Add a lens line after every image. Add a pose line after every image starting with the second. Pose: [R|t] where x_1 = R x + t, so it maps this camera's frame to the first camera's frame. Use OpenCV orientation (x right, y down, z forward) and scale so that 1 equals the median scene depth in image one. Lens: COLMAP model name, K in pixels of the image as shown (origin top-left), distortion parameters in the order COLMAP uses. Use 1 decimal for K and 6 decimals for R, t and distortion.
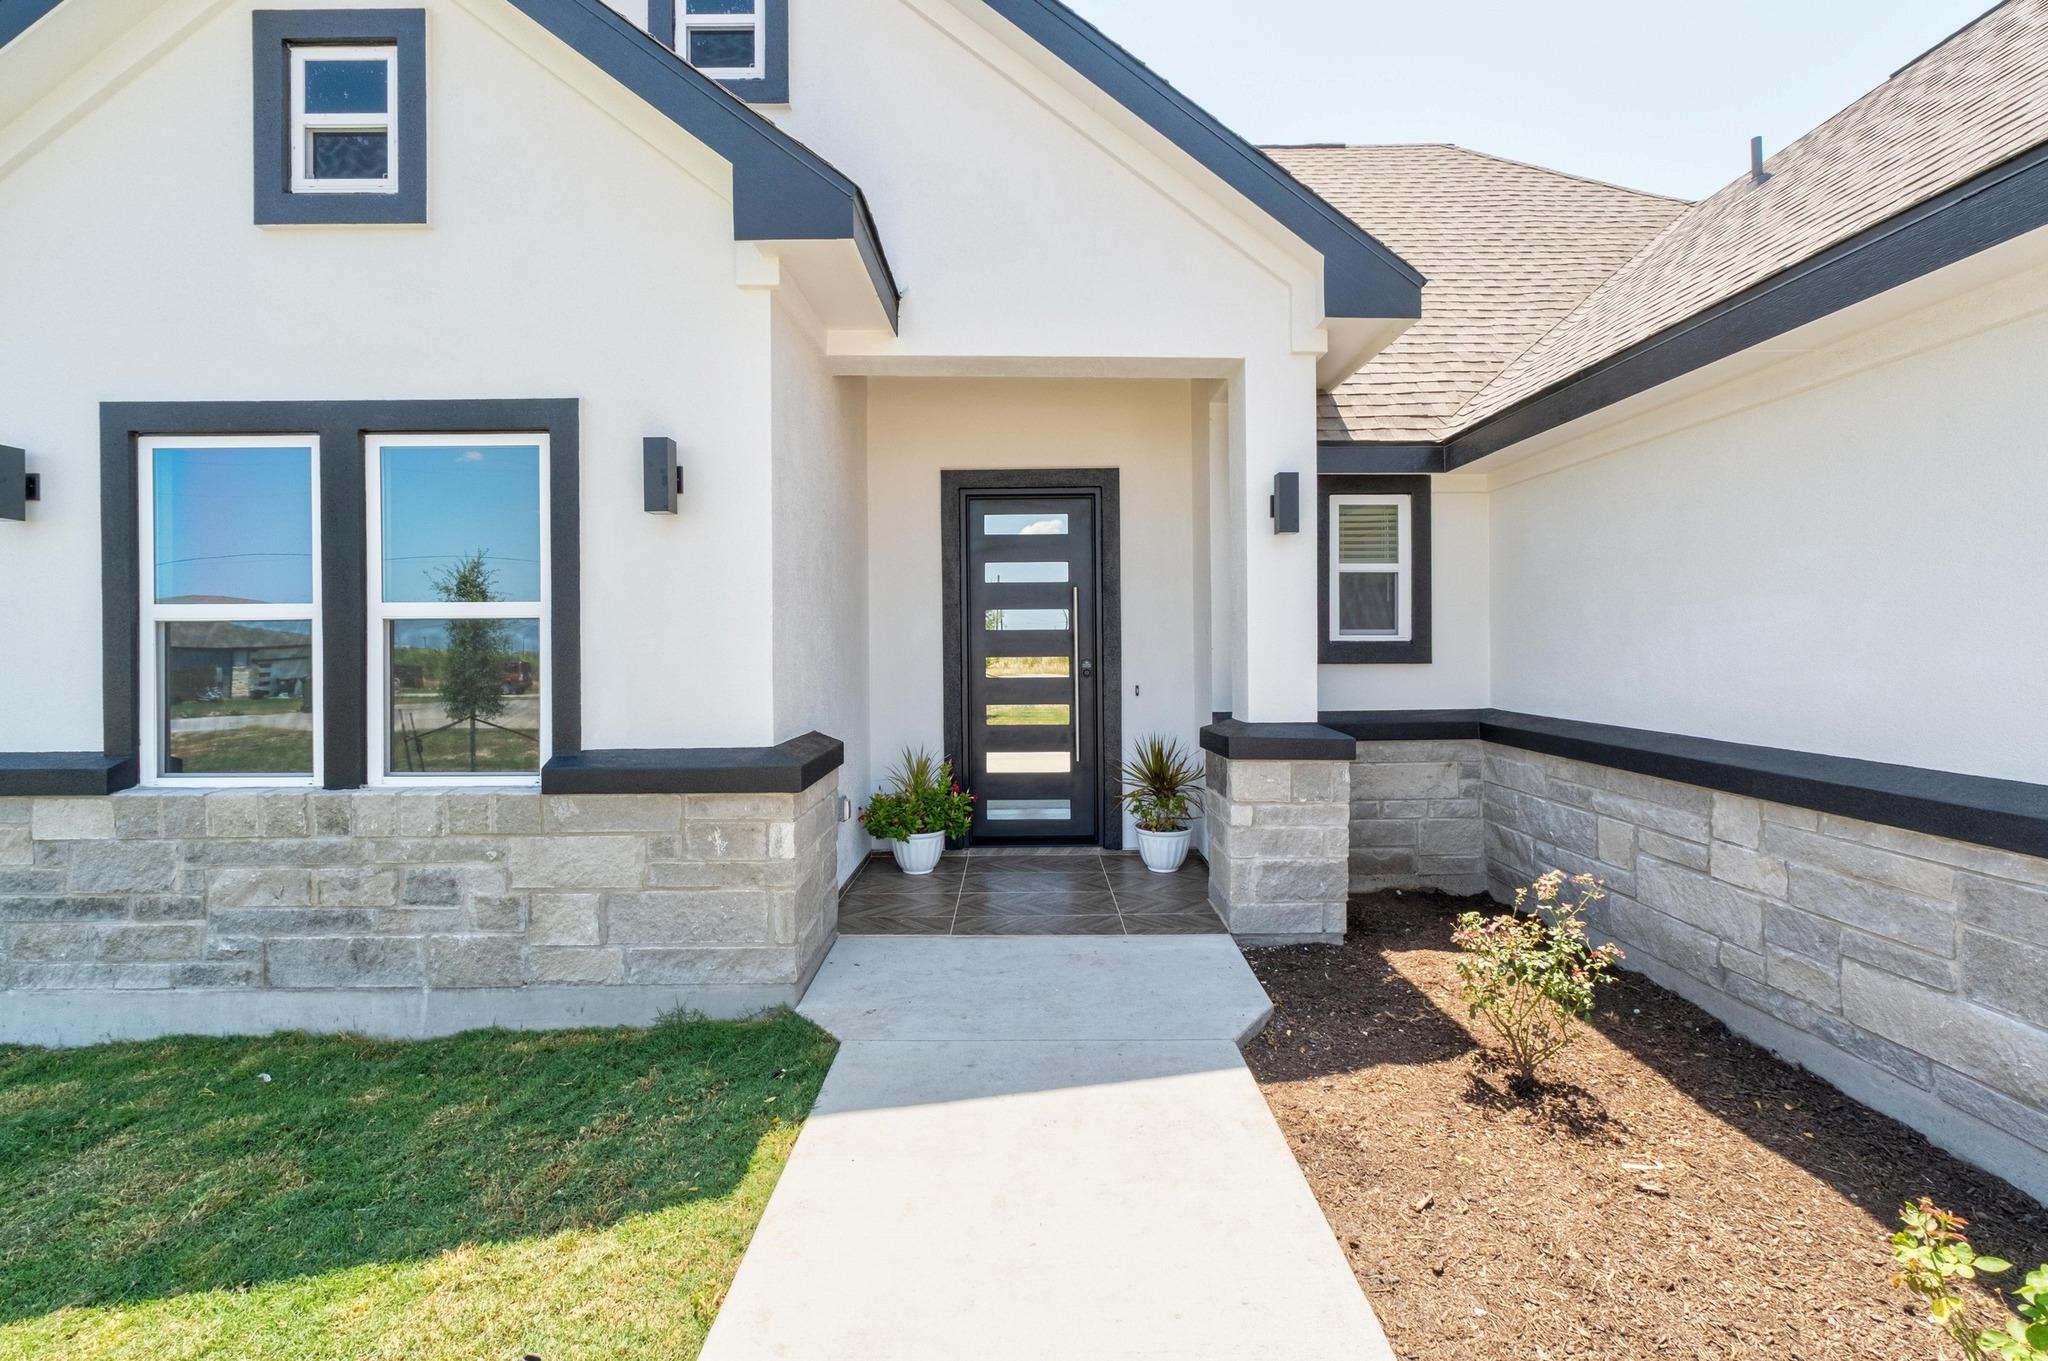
lens RADIAL K [[947.4, 0, 1030.1], [0, 947.4, 645.3], [0, 0, 1]] dist [-0.001618, 0.000712]
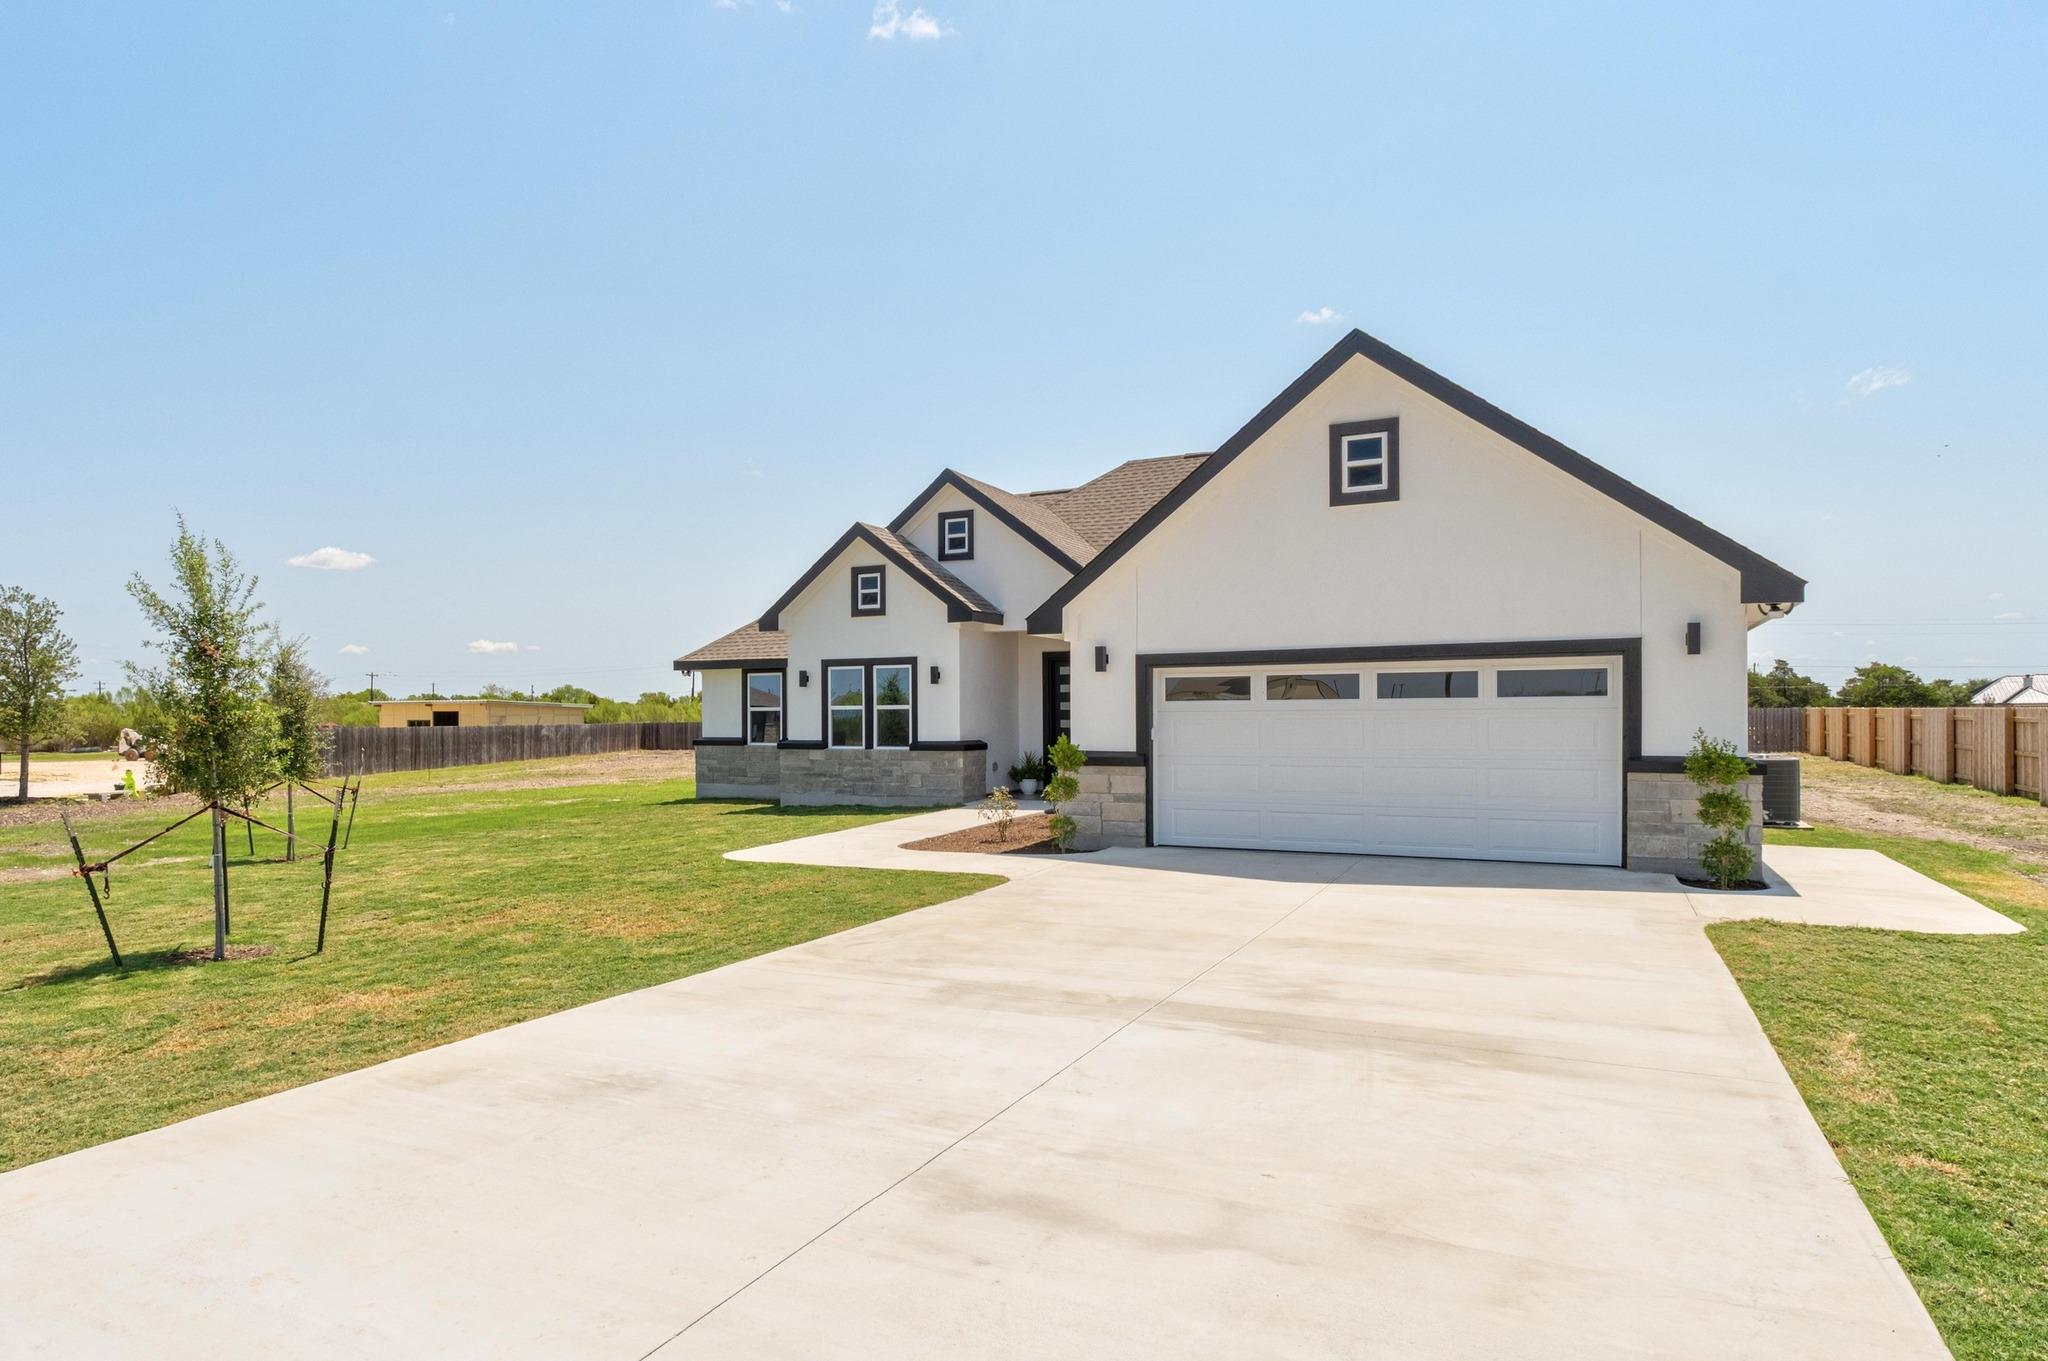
lens RADIAL K [[1056.1, 0, 1022.1], [0, 1056.1, 703.3], [0, 0, 1]] dist [0.001253, 0.000001]
pose [[0.914300, -0.003372, -0.405024, 1.802887], [0.000466, 0.999973, -0.007275, -0.020017], [0.405038, 0.006463, 0.914277, -3.021416]]
